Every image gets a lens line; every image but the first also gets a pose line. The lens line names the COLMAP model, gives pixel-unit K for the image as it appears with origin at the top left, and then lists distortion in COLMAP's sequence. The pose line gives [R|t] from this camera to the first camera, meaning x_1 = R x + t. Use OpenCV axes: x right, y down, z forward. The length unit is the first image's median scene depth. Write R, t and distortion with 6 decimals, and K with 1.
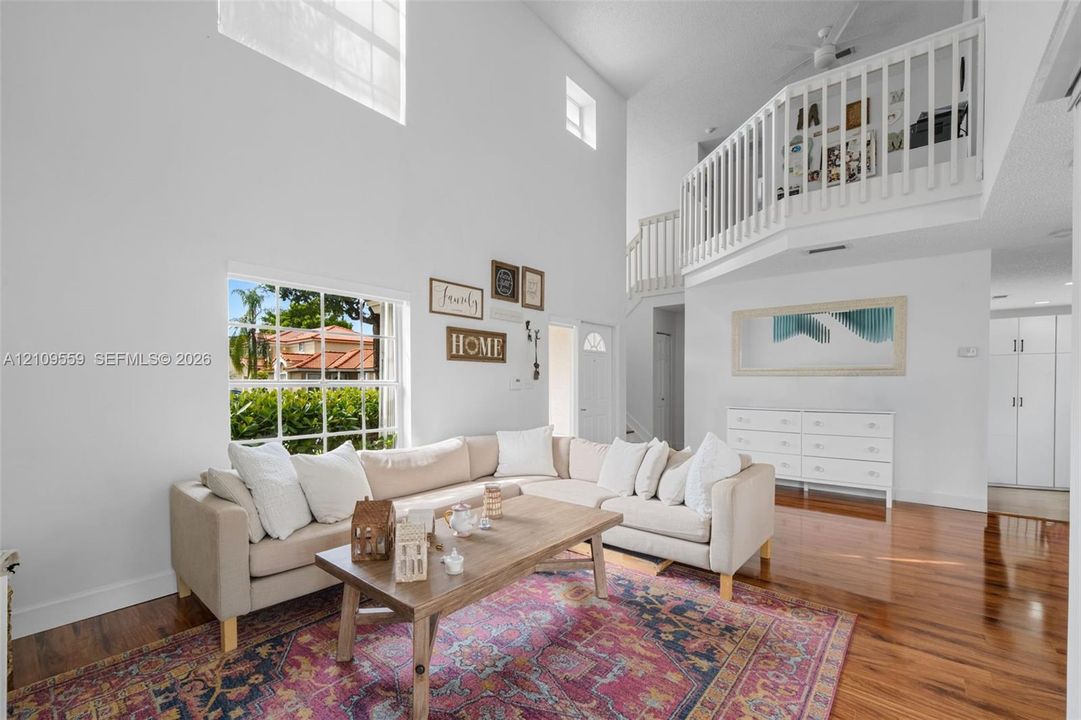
lens RADIAL K [[470.8, 0, 538.1], [0, 470.8, 389.4], [0, 0, 1]] dist [-0.000749, -0.000028]
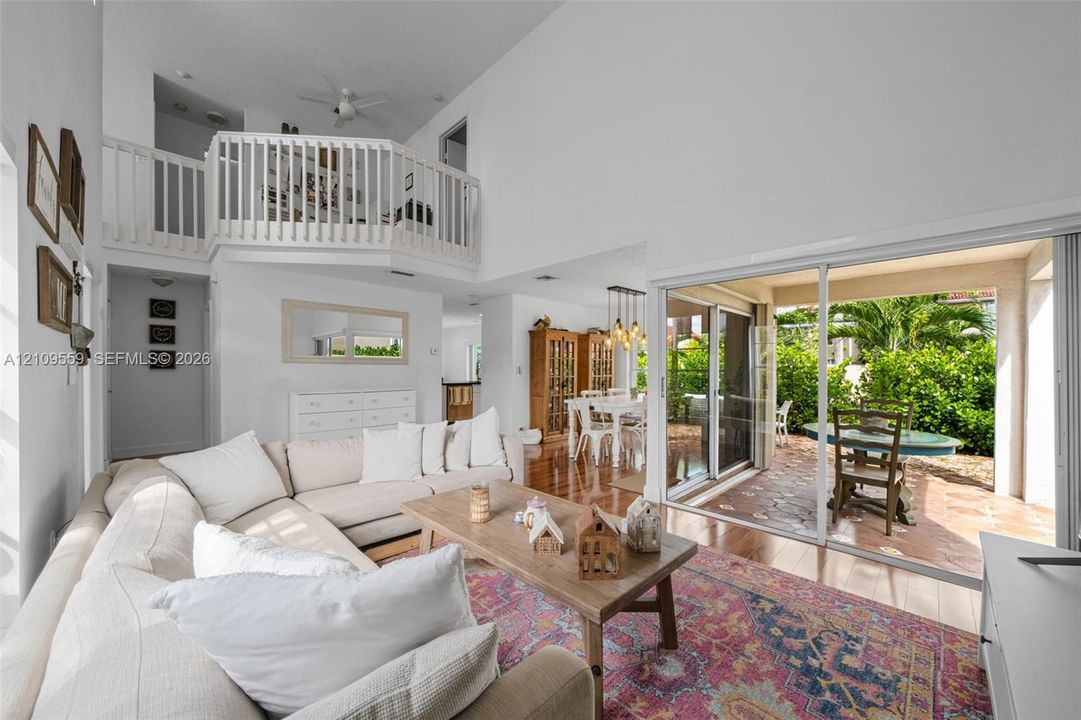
lens RADIAL K [[409.8, 0, 538.9], [0, 409.8, 365.0], [0, 0, 1]] dist [-0.000463, -0.000211]
pose [[0.055064, 0.005492, 0.998468, -0.530426], [0.013238, 0.999893, -0.006230, -0.013467], [-0.998395, 0.013561, 0.054985, 0.500555]]
